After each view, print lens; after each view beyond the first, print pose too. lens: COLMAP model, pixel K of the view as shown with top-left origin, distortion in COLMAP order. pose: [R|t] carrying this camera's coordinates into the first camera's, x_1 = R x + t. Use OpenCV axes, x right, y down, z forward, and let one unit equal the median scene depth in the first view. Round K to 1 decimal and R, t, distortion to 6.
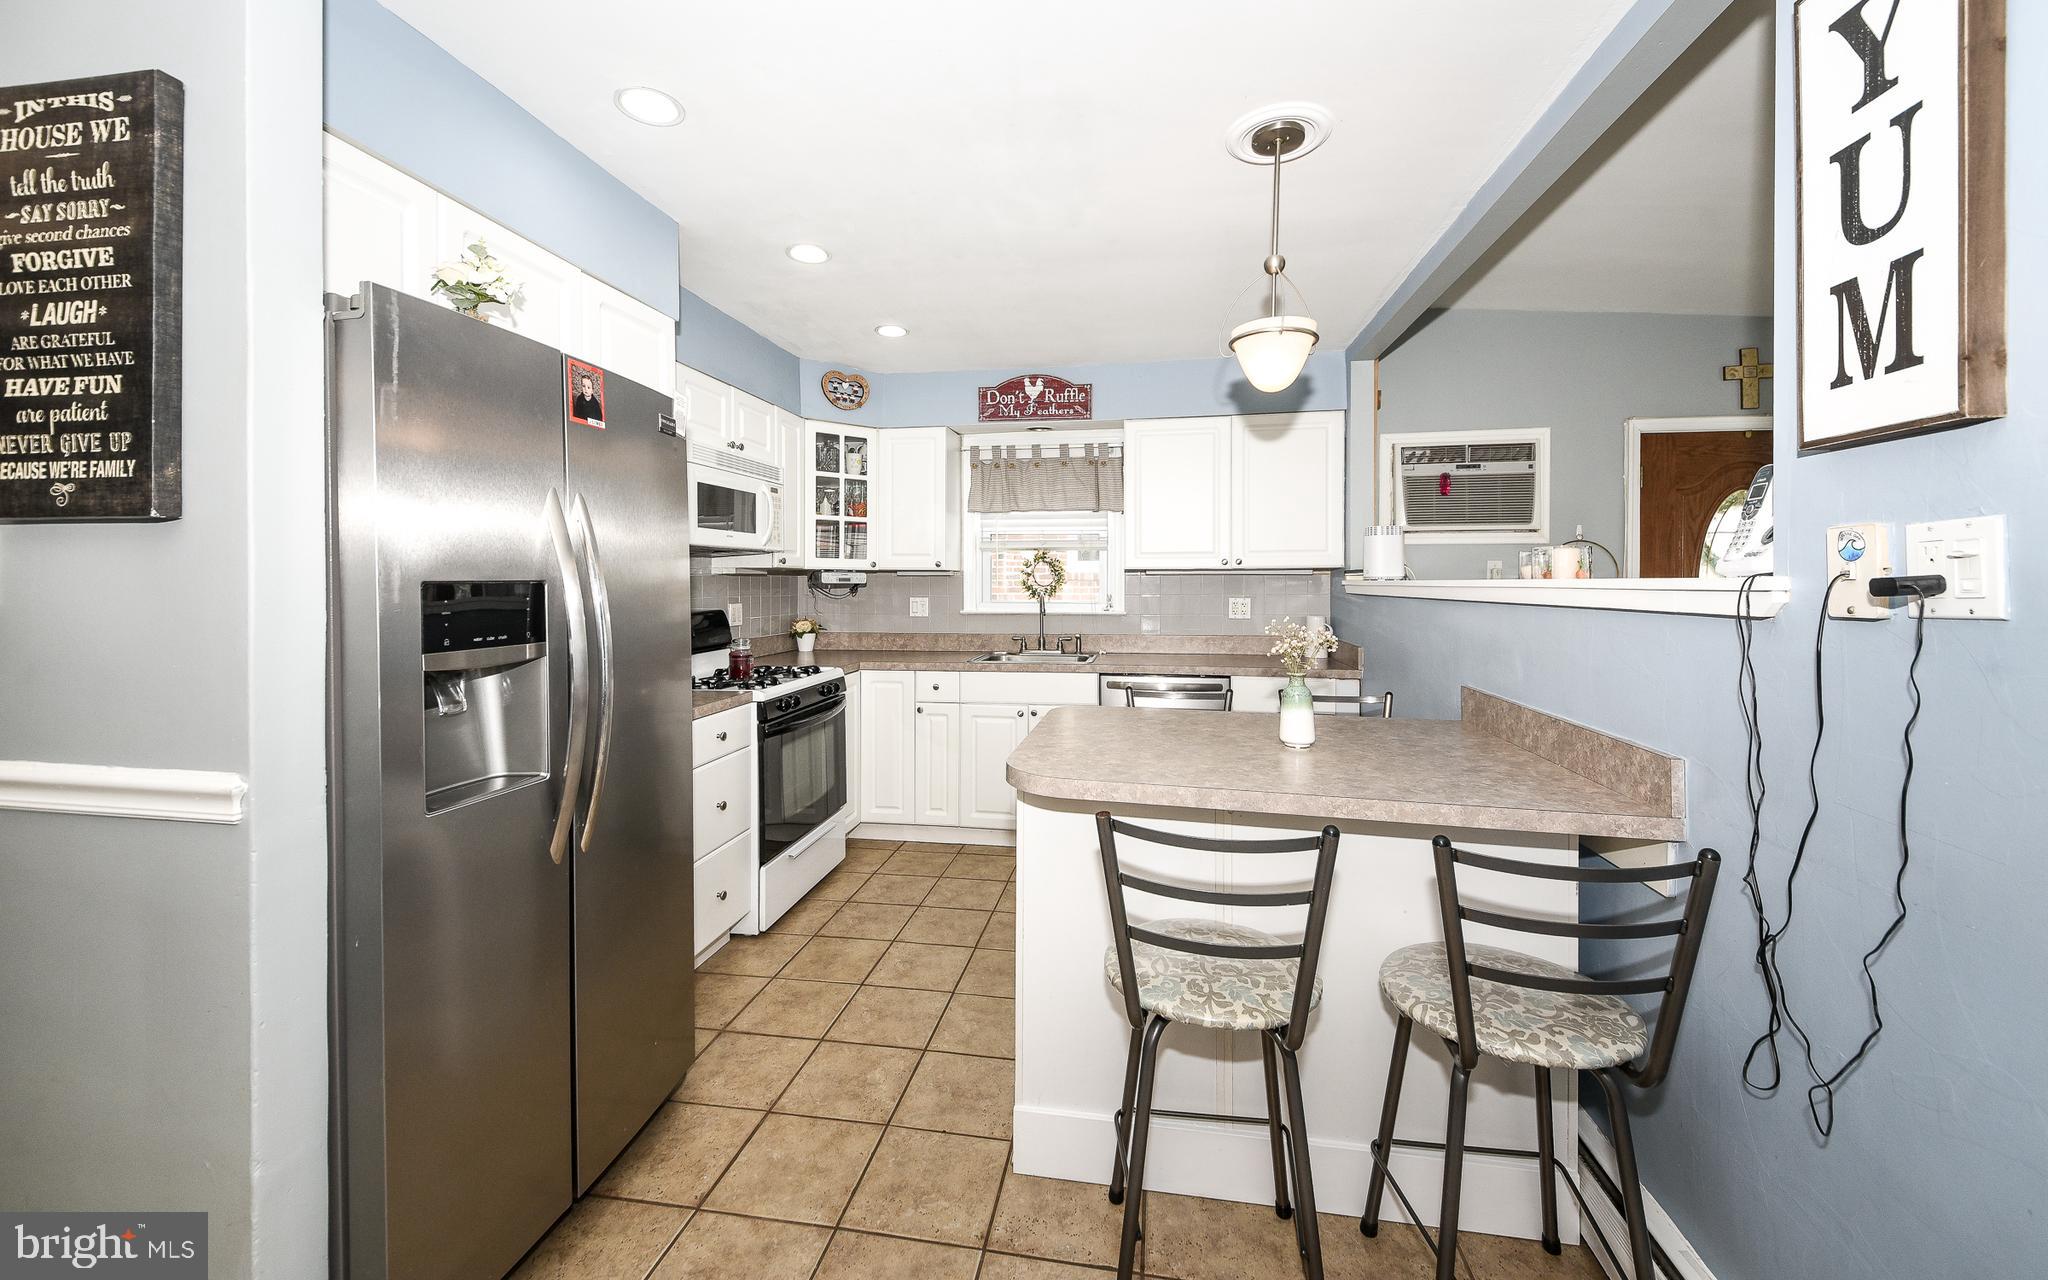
lens RADIAL K [[805.2, 0, 1031.1], [0, 805.2, 592.8], [0, 0, 1]] dist [0.033780, -0.000003]
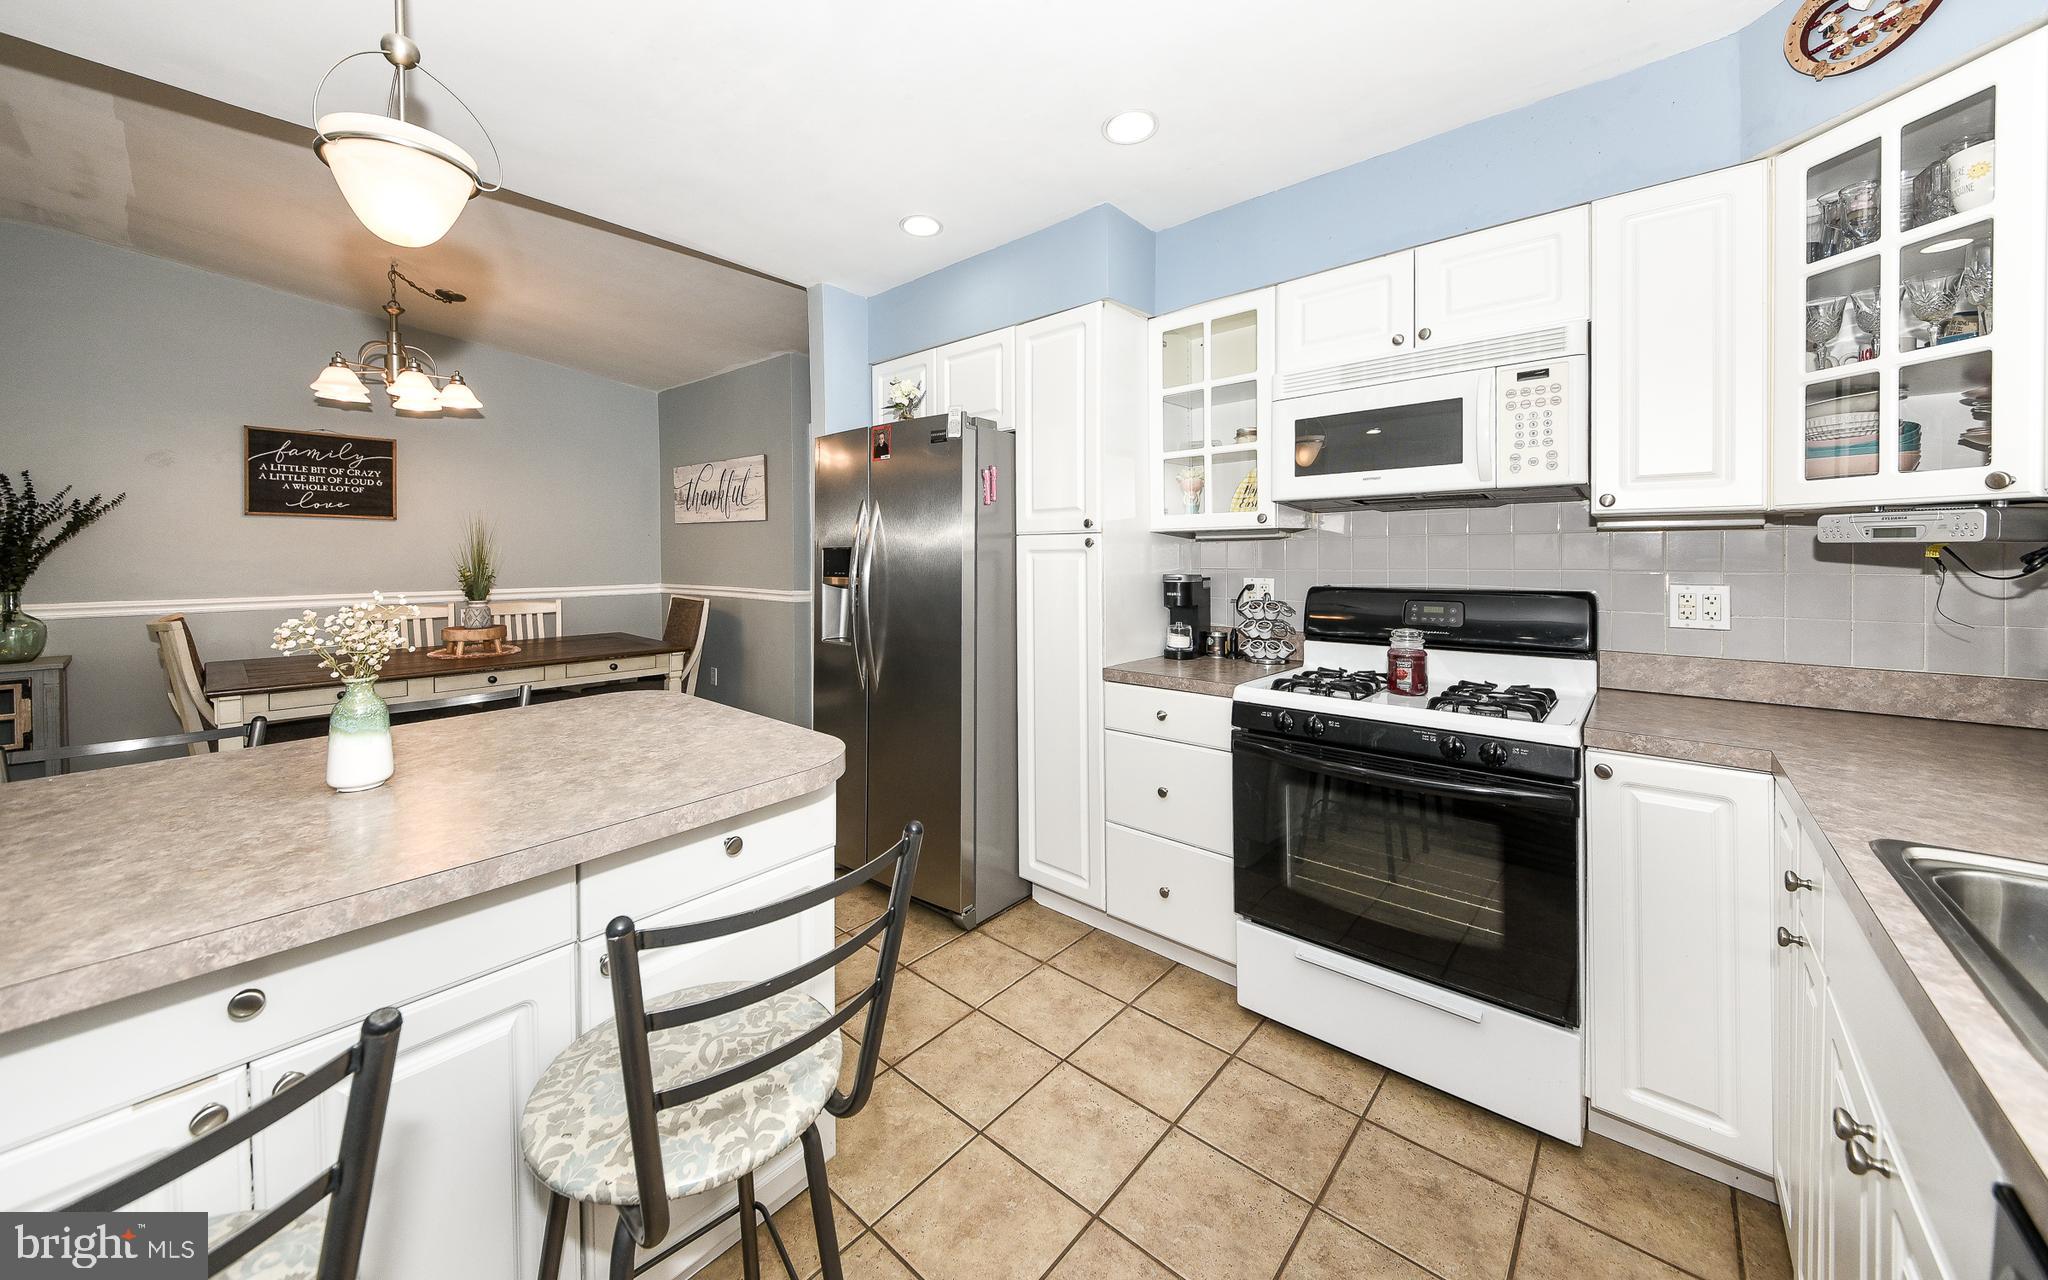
lens RADIAL K [[723.5, 0, 996.5], [0, 723.5, 566.3], [0, 0, 1]] dist [-0.001195, -0.000428]
pose [[-0.555060, 0.012430, -0.831717, 0.262202], [-0.009108, 0.999738, 0.021019, -0.004319], [0.831760, 0.019242, -0.554801, 0.867291]]
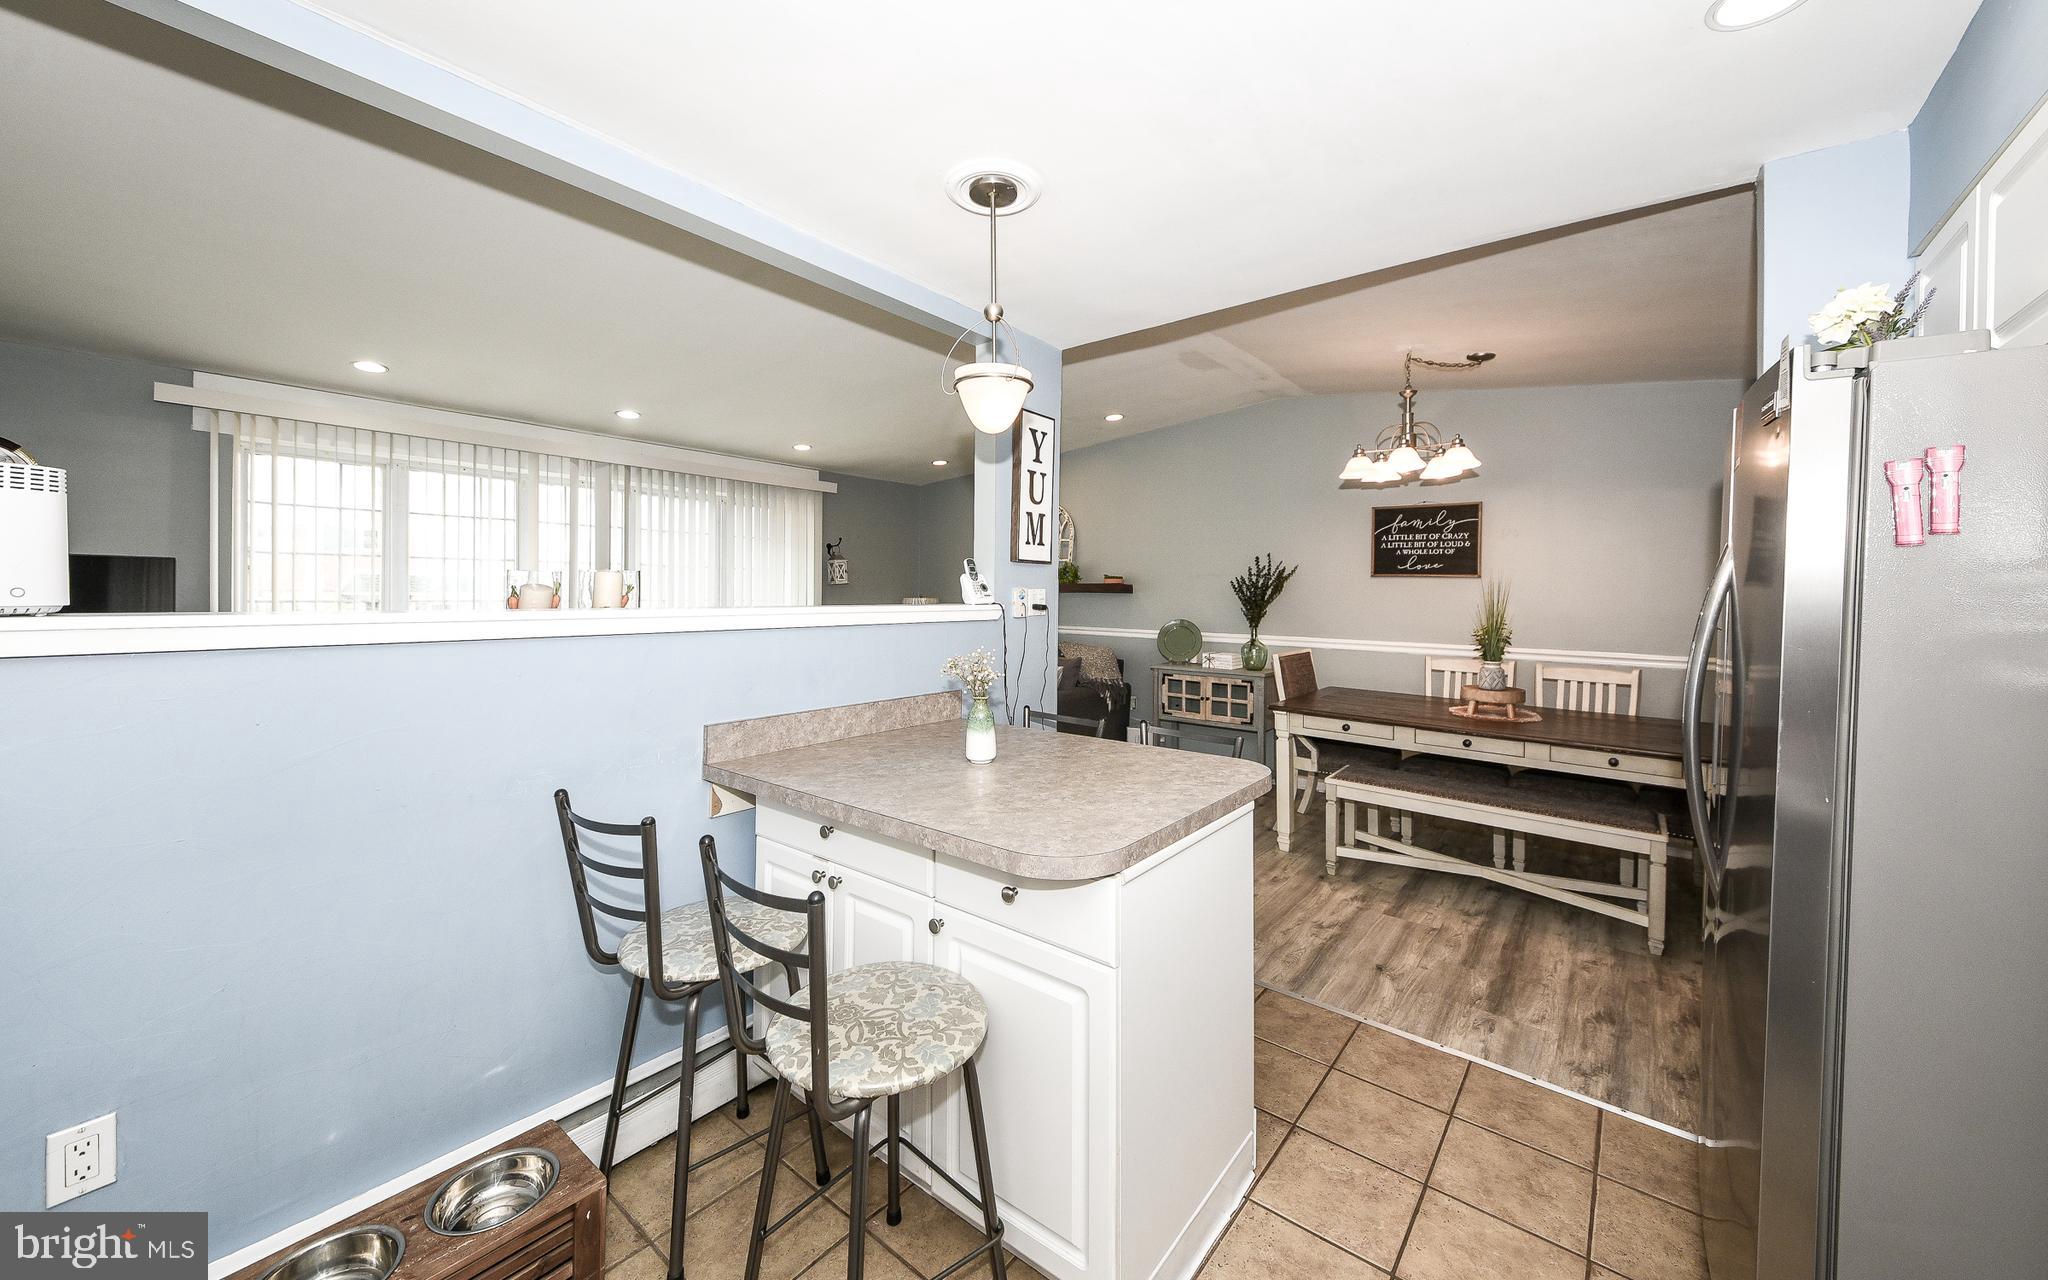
lens RADIAL K [[736.3, 0, 1005.4], [0, 736.3, 588.9], [0, 0, 1]] dist [0.000090, -0.000123]
pose [[-0.853298, -0.016438, 0.521165, -0.106957], [-0.011966, 0.999857, 0.011944, -0.029794], [-0.521287, 0.003956, -0.853372, 0.905274]]
